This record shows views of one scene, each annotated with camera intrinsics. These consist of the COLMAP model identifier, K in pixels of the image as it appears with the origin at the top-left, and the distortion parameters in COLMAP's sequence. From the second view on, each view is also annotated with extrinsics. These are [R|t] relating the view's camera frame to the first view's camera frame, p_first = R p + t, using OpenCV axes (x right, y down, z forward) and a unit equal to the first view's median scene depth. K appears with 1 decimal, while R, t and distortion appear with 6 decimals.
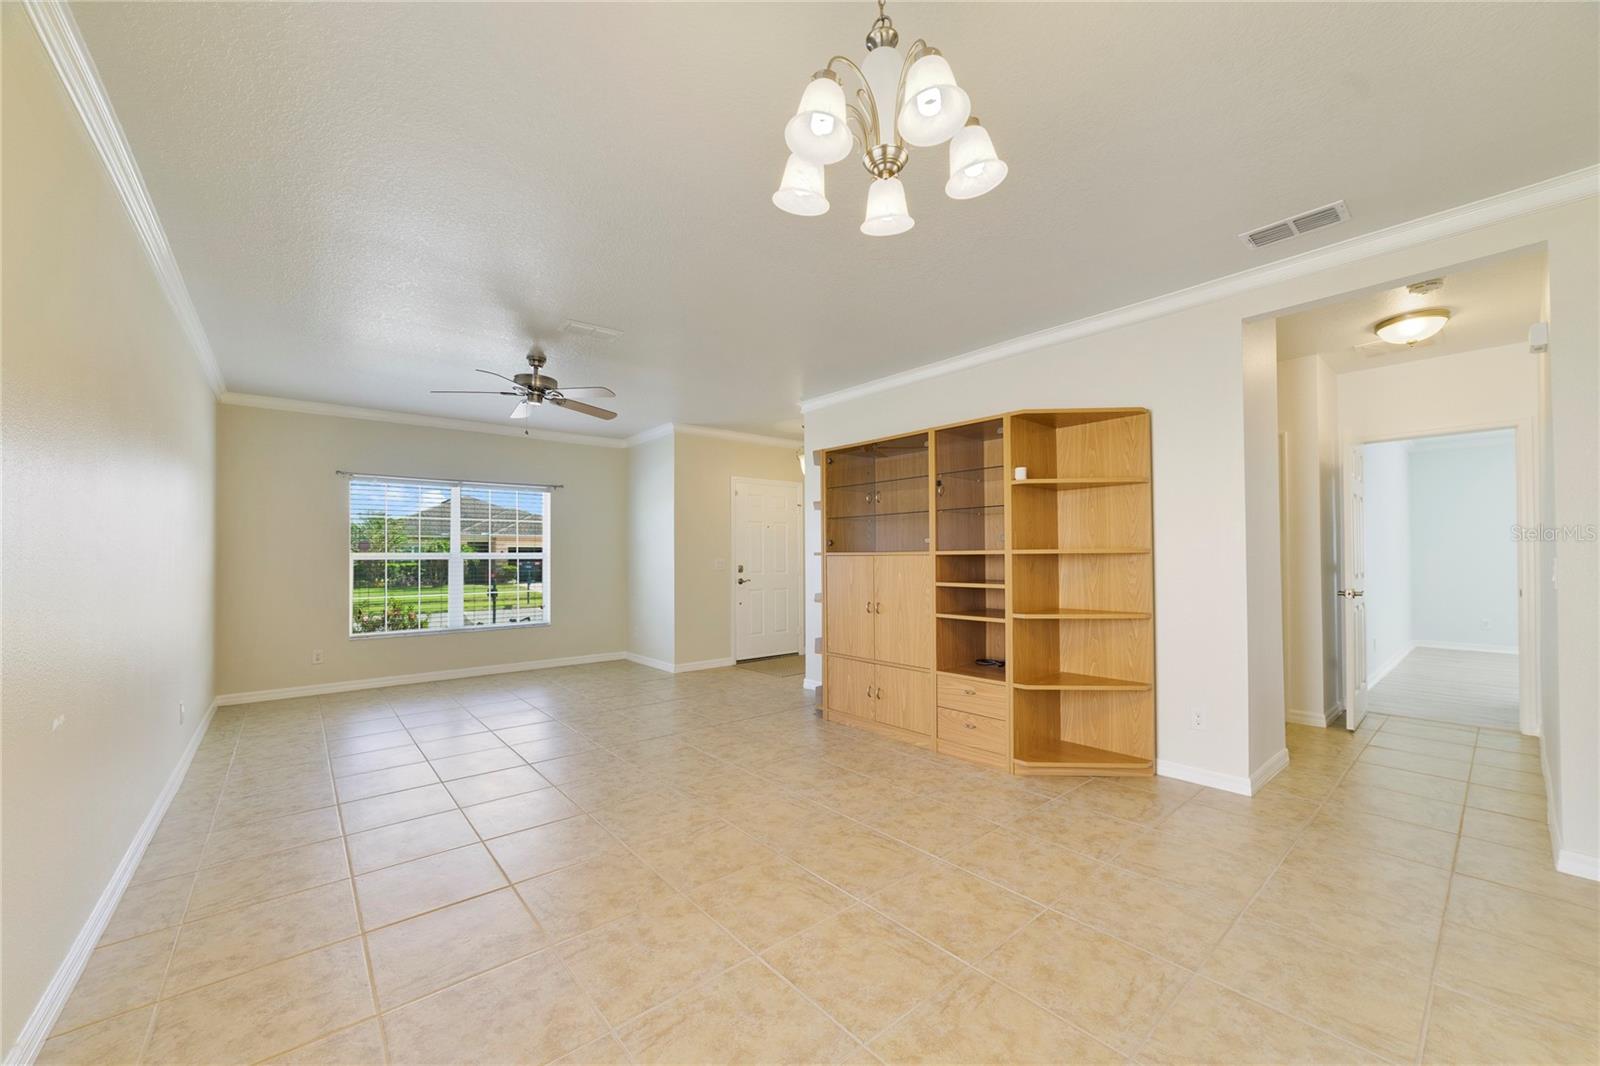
lens RADIAL K [[613.5, 0, 804.1], [0, 613.5, 549.4], [0, 0, 1]] dist [-0.024548, 0.006623]
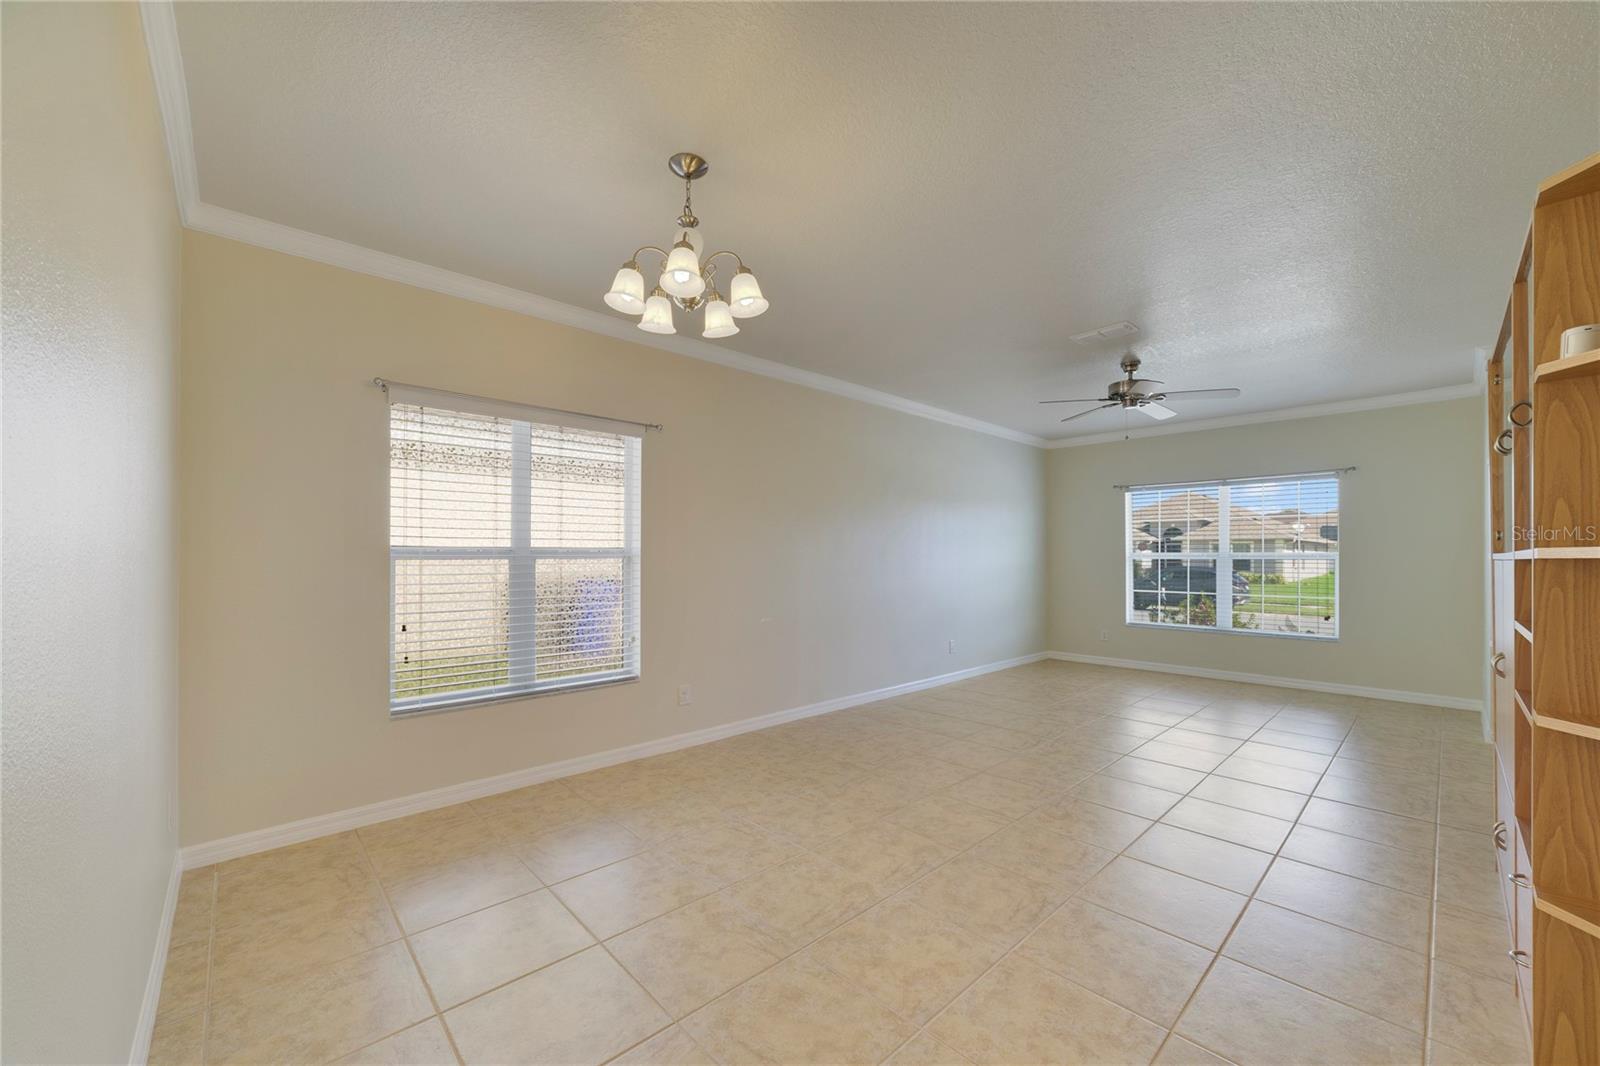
lens RADIAL K [[617.4, 0, 806.8], [0, 617.4, 551.6], [0, 0, 1]] dist [-0.022319, 0.000231]
pose [[0.047896, -0.003662, -0.998846, 0.562080], [0.011777, 0.999926, -0.003101, -0.000712], [0.998783, -0.011615, 0.047935, 0.404101]]
